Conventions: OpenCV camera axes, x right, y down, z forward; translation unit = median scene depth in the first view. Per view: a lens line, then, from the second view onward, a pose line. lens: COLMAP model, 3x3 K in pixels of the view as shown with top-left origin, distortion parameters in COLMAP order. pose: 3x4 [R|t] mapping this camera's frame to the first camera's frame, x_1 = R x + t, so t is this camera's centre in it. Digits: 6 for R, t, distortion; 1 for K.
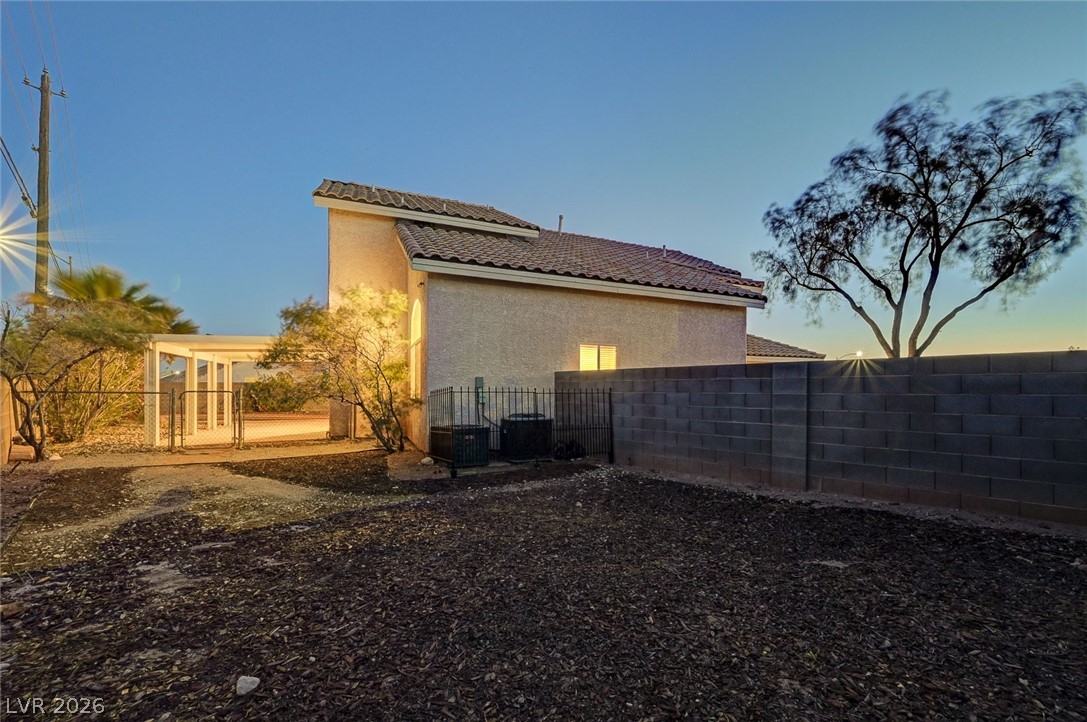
lens RADIAL K [[424.5, 0, 541.4], [0, 424.5, 384.8], [0, 0, 1]] dist [-0.000473, -0.000370]
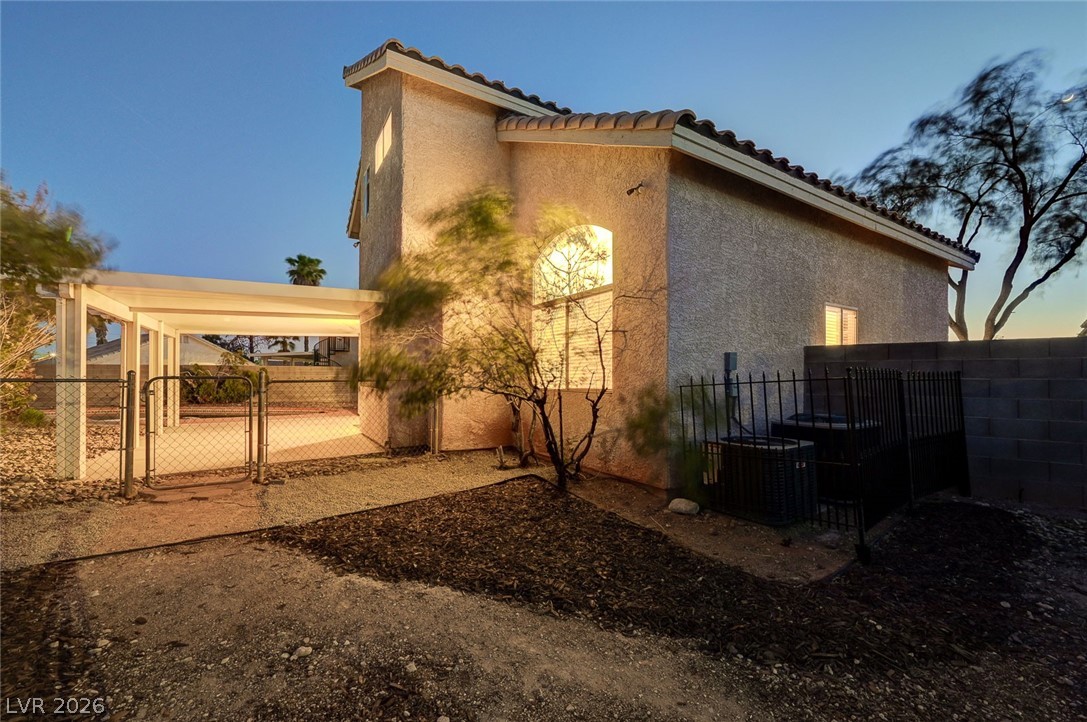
lens RADIAL K [[424.5, 0, 544.1], [0, 424.5, 367.4], [0, 0, 1]] dist [-0.000473, -0.000370]
pose [[0.988585, 0.002466, 0.150645, -0.427215], [-0.001763, 0.999987, -0.004800, 0.004920], [-0.150655, 0.004480, 0.988576, 0.399151]]
